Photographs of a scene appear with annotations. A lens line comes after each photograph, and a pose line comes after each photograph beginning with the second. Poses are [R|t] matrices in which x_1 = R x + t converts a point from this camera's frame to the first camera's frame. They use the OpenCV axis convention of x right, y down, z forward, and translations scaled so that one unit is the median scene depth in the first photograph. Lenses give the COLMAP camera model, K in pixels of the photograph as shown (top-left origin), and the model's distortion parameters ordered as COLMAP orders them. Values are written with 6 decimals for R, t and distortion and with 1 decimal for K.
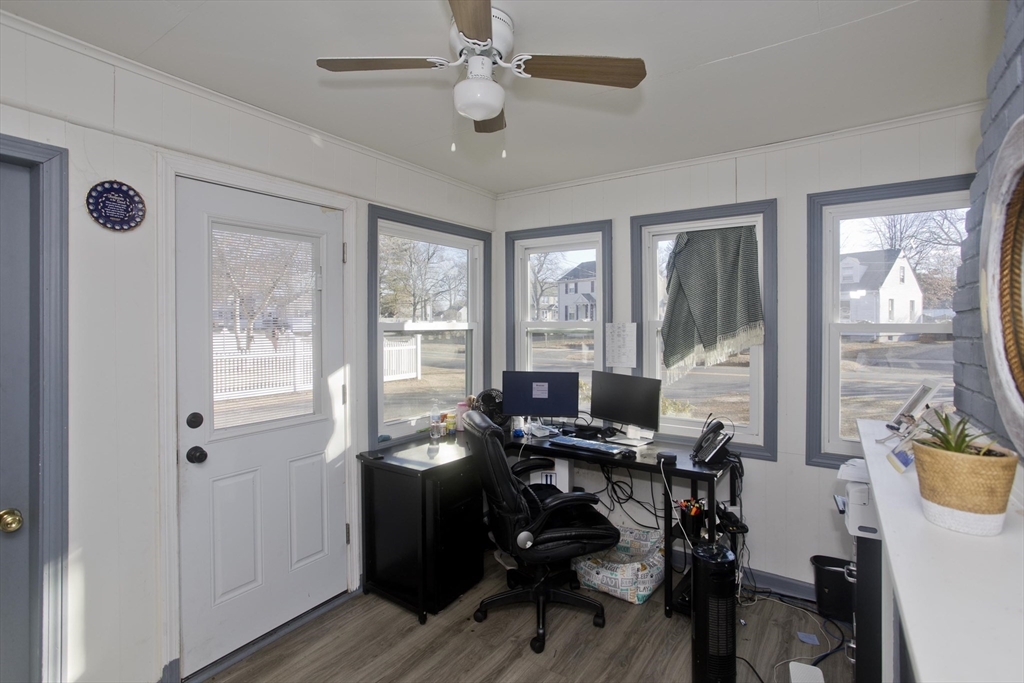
lens RADIAL K [[491.9, 0, 511.3], [0, 491.9, 319.2], [0, 0, 1]] dist [-0.053199, 0.024833]
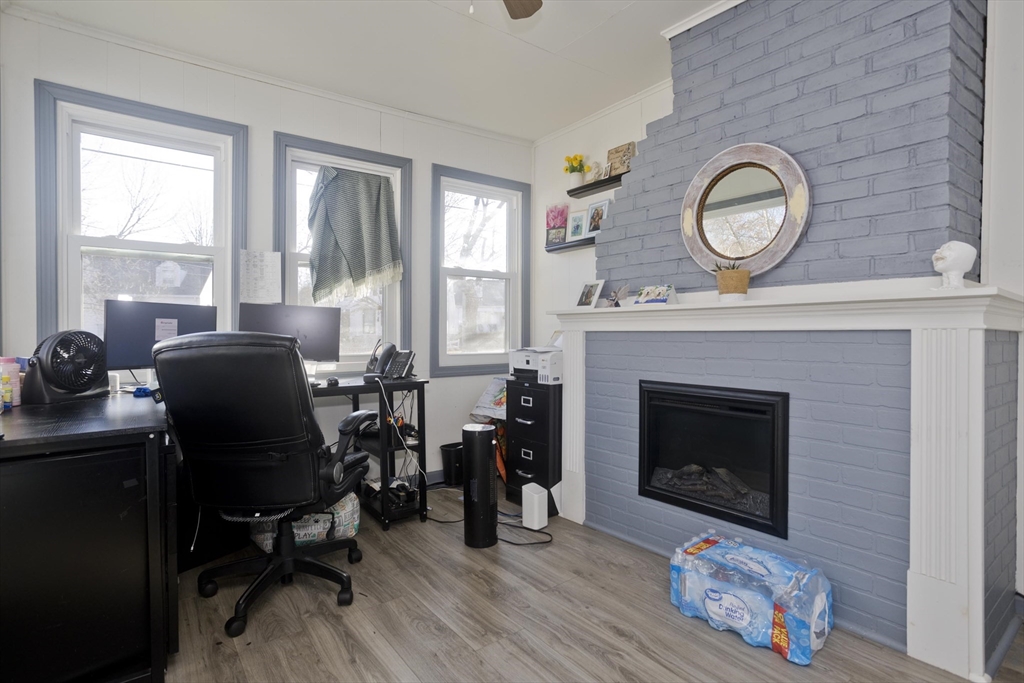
lens RADIAL K [[506.2, 0, 510.5], [0, 506.2, 329.0], [0, 0, 1]] dist [-0.054562, 0.029019]
pose [[0.324581, 0.003999, 0.945850, -0.497660], [-0.007451, 0.999971, -0.001671, 0.155121], [-0.945829, -0.006505, 0.324601, 0.335014]]
